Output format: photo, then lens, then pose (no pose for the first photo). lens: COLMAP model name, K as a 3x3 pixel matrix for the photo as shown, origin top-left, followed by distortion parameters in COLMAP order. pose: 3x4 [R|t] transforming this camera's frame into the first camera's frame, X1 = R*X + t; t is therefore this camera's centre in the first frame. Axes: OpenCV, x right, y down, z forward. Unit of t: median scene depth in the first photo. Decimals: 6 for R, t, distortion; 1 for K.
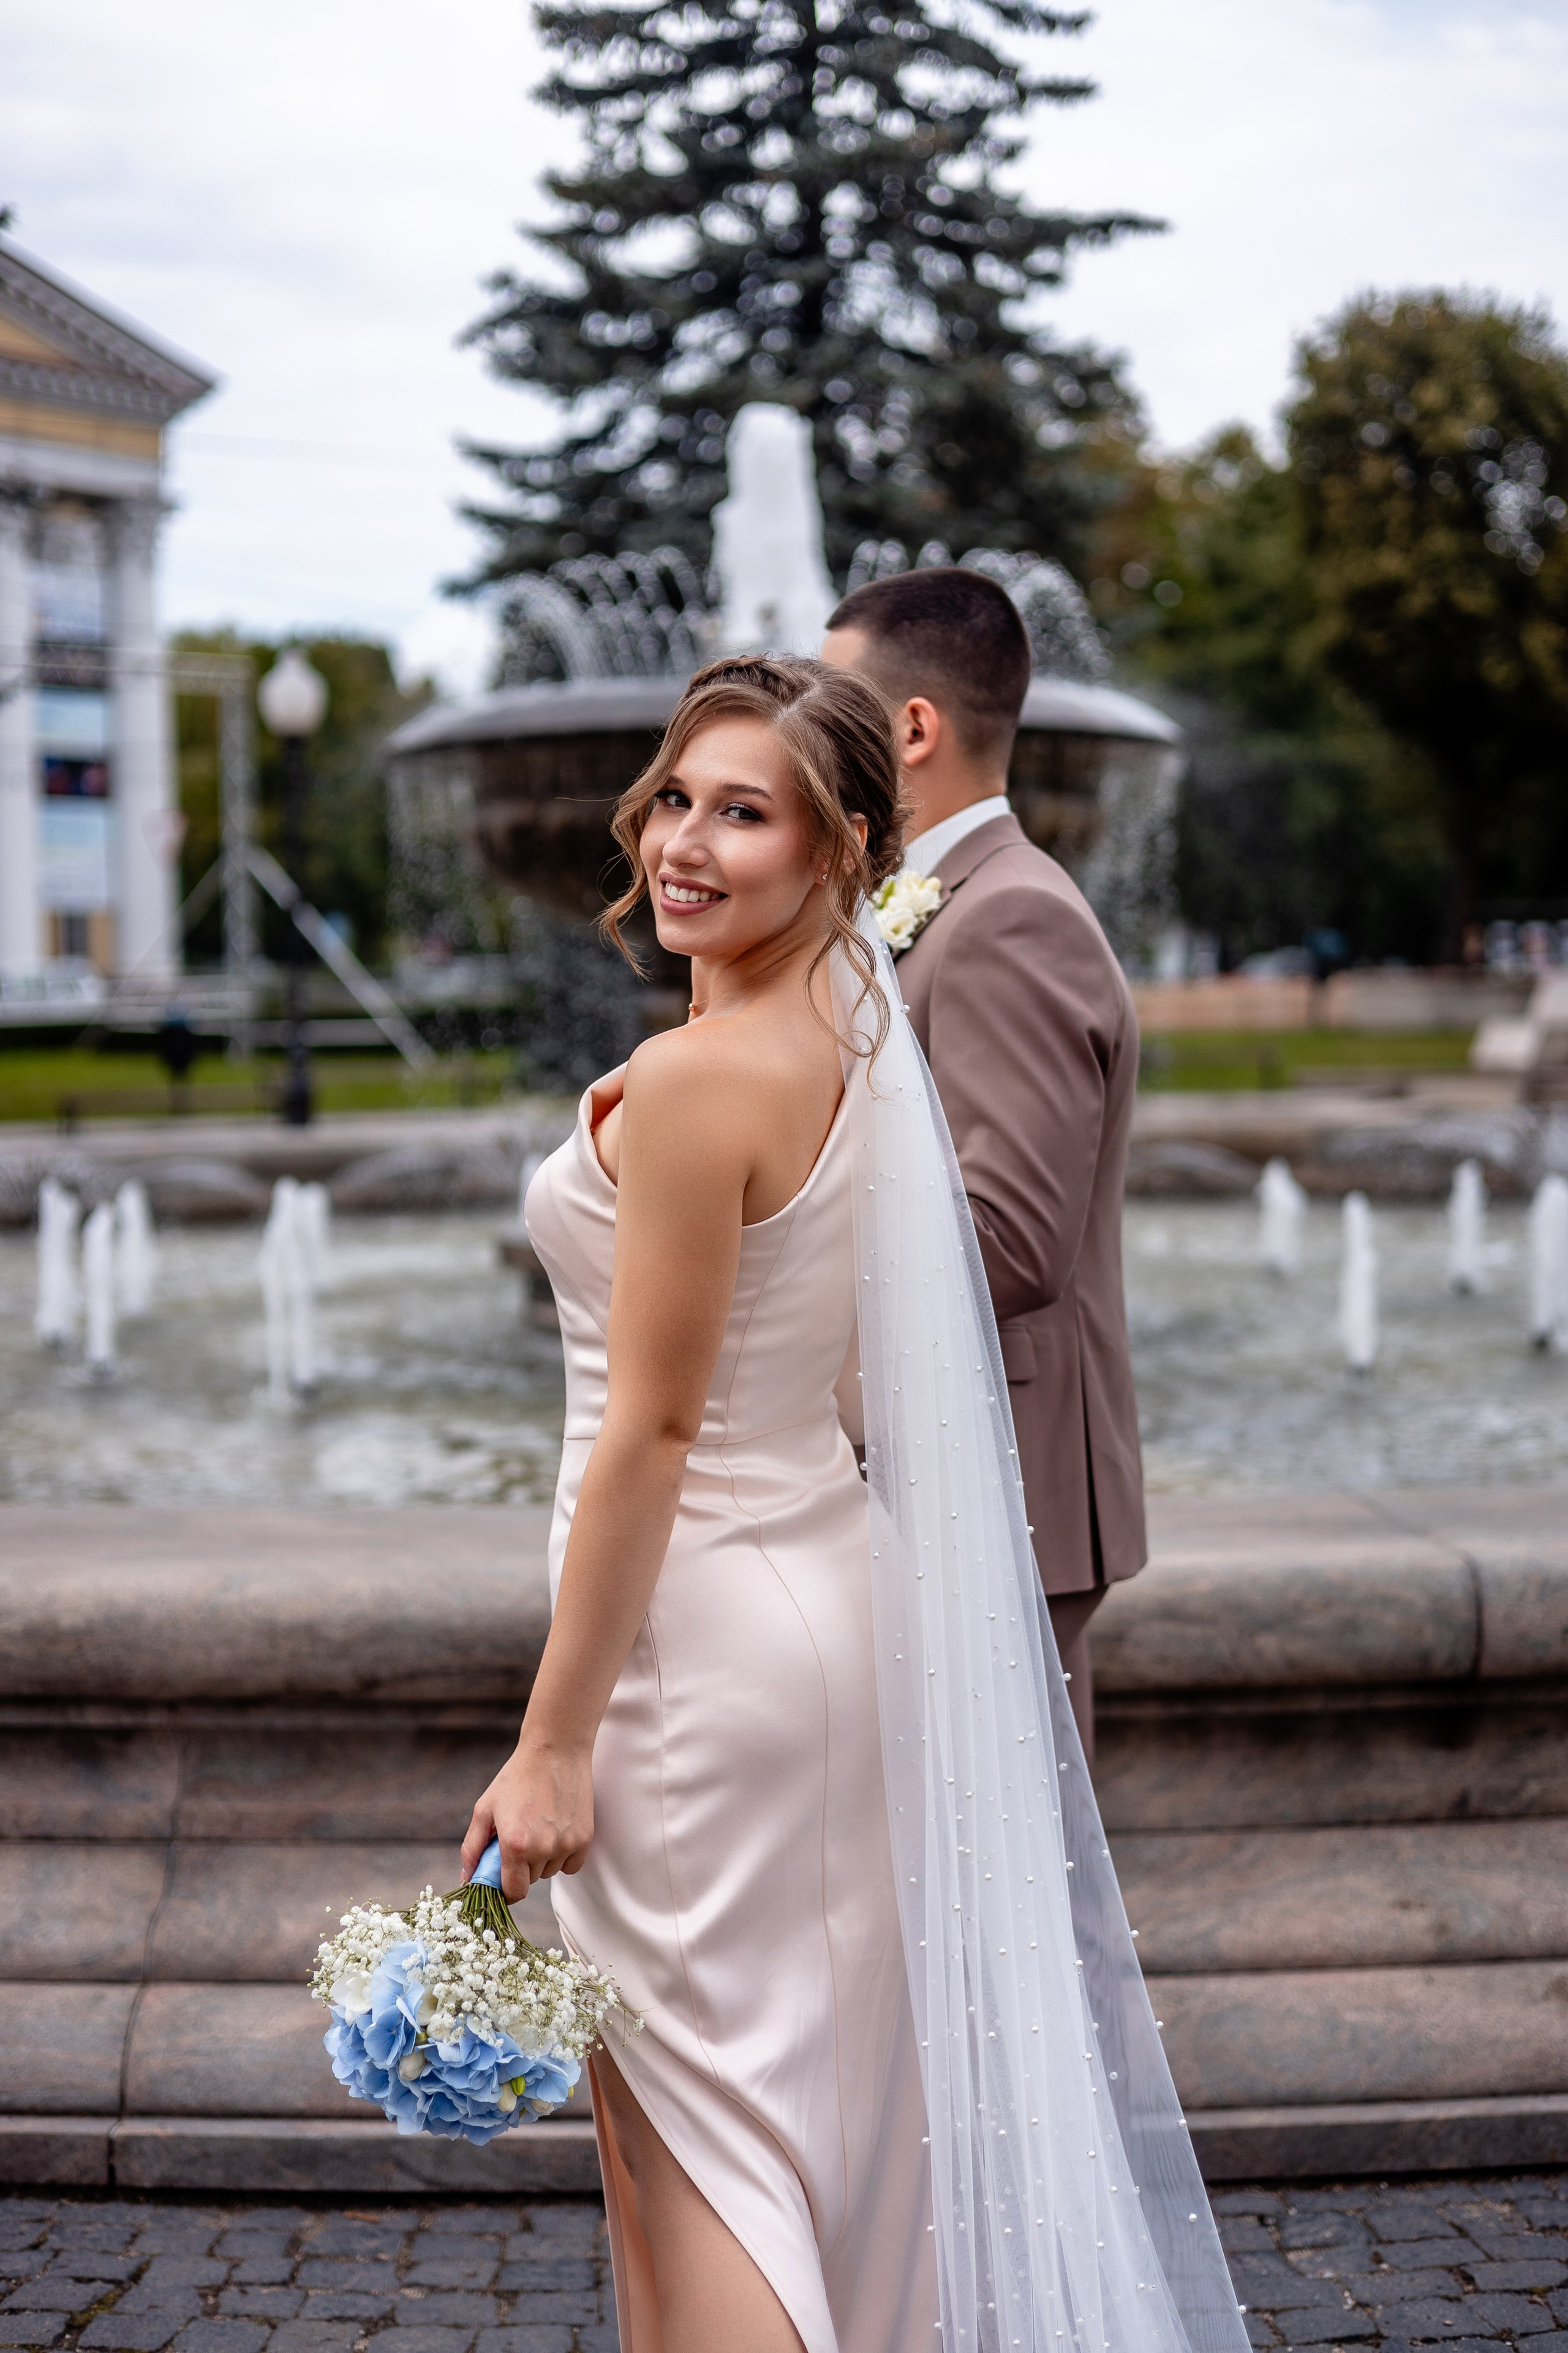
lens RADIAL K [[3571.8, 0, 784.0], [0, 3571.8, 1176.5], [0, 0, 1]] dist [0.021466, 0.040106]
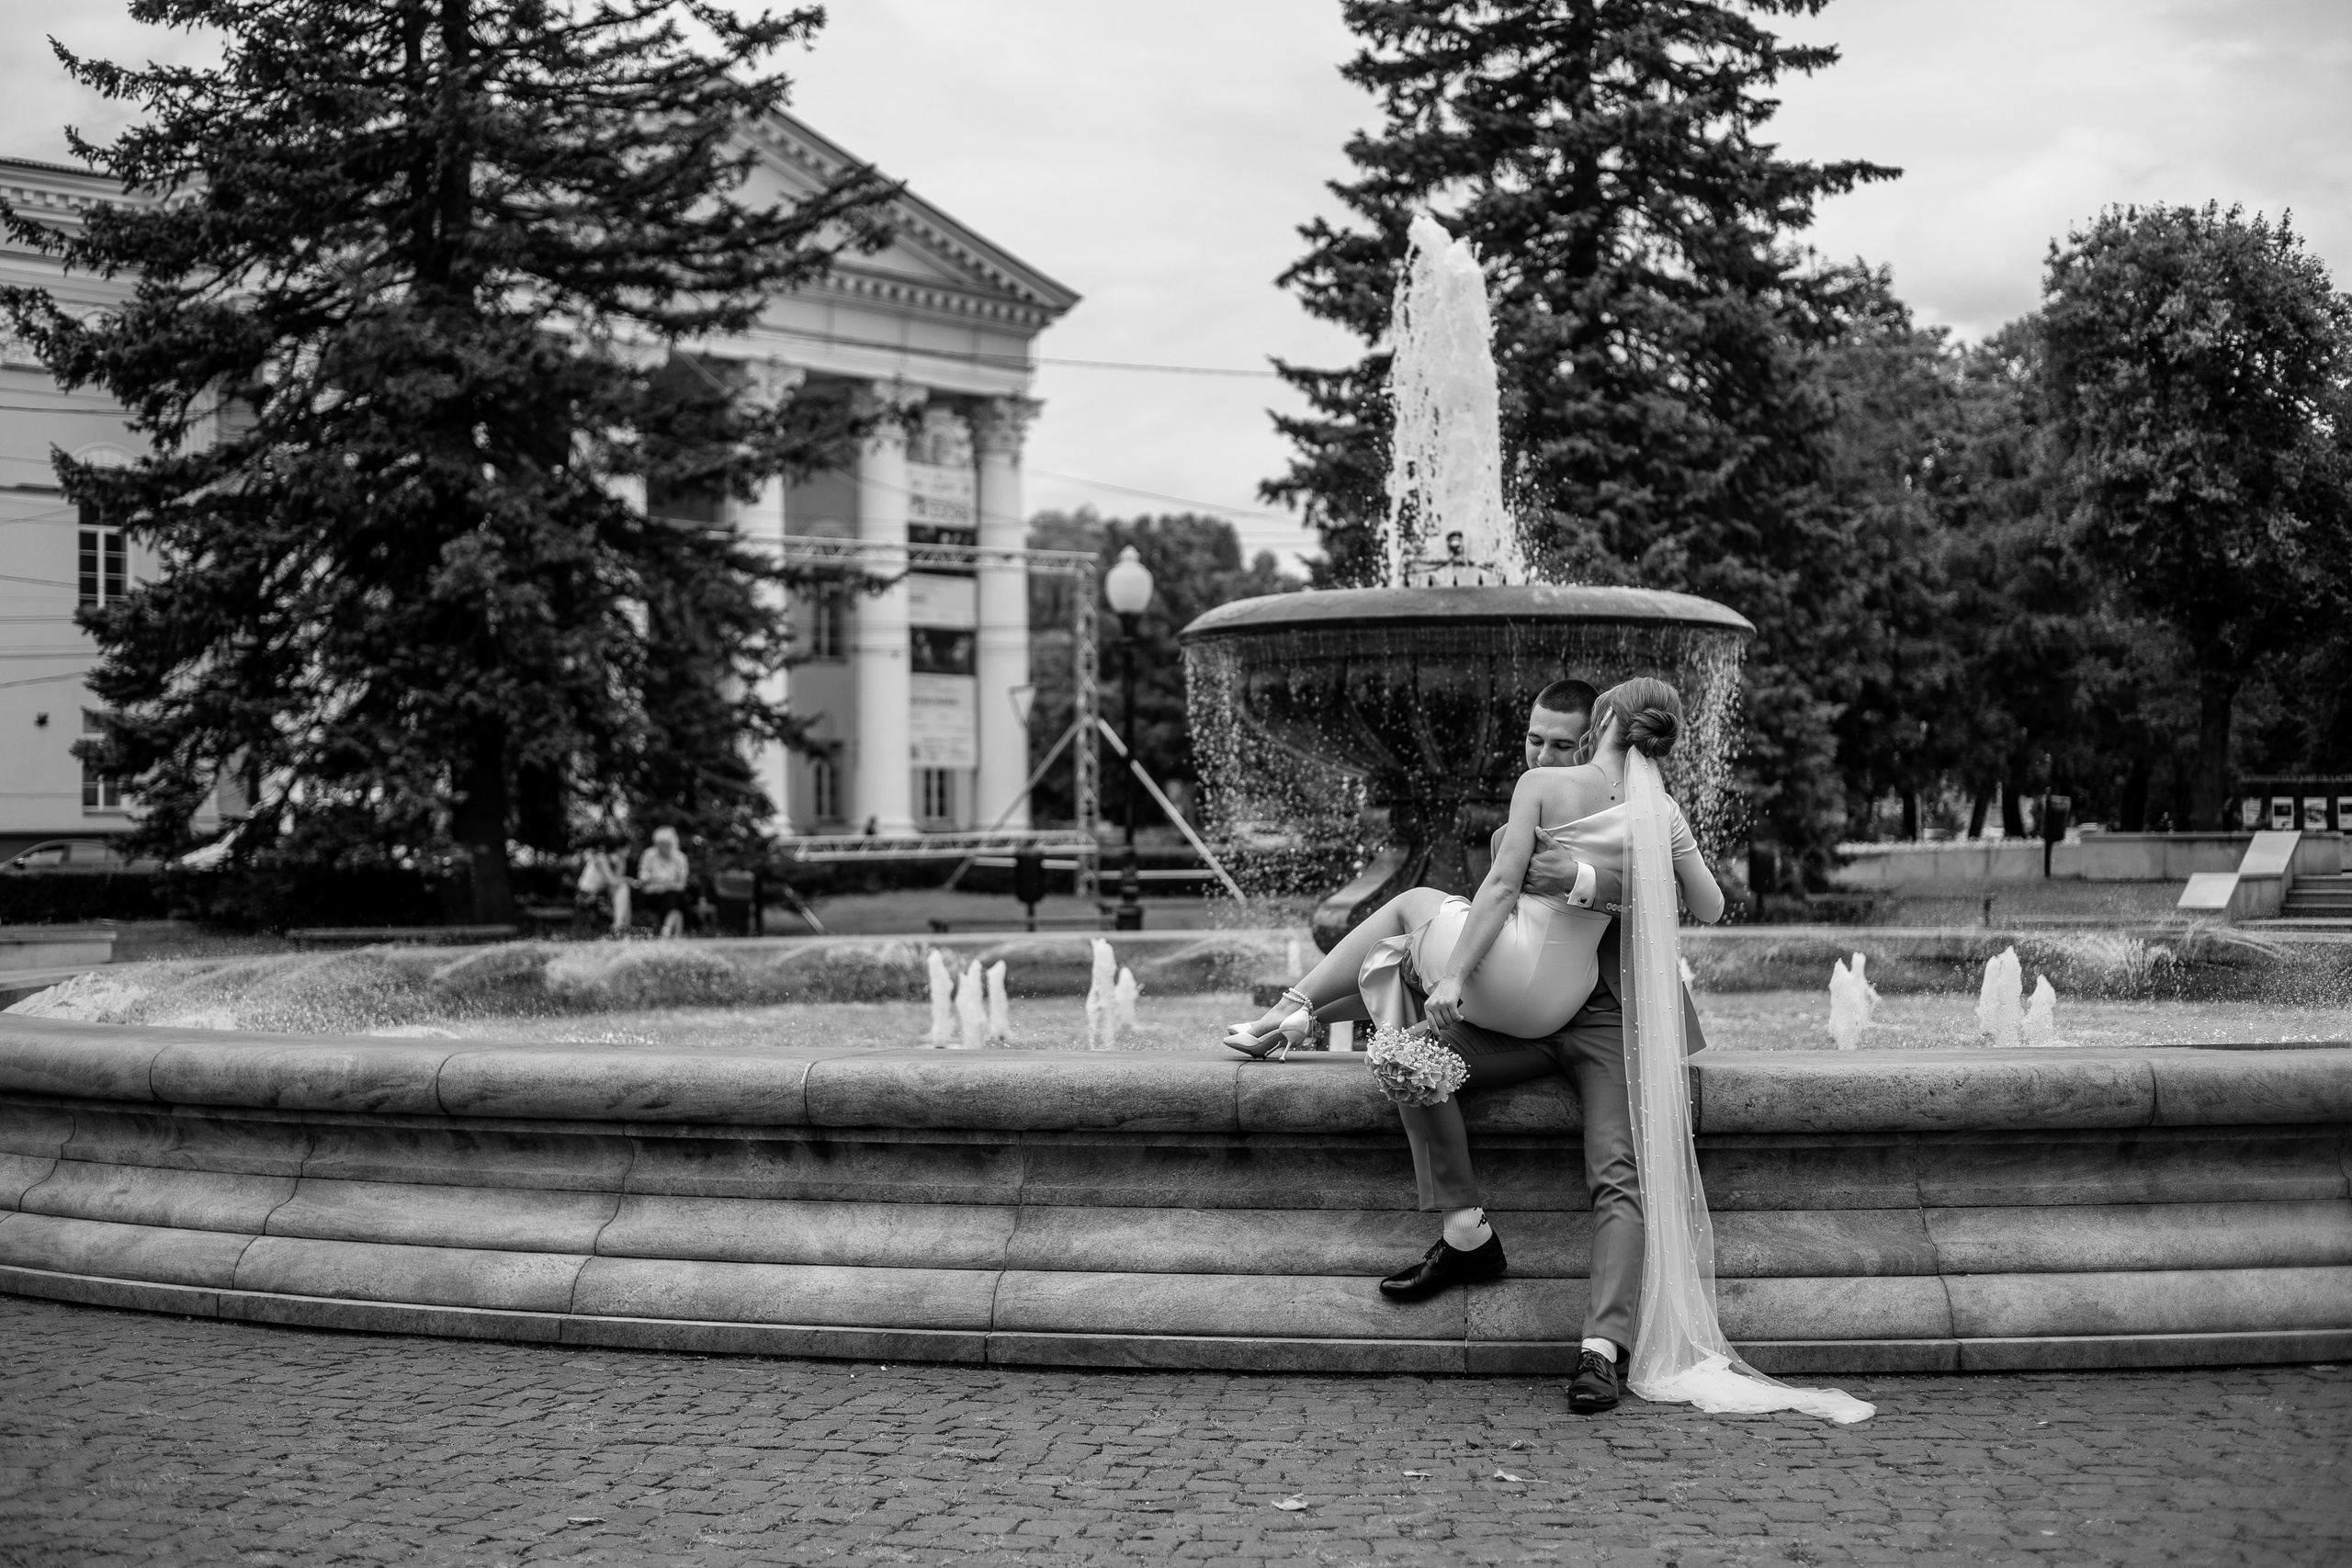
lens RADIAL K [[3570.2, 0, 1176.0], [0, 3570.2, 784.0], [0, 0, 1]] dist [0.021466, 0.040106]
pose [[0.991878, 0.006624, -0.127019, 0.024601], [-0.015968, 0.997227, -0.072690, 0.015529], [0.126185, 0.074128, 0.989233, -0.143559]]
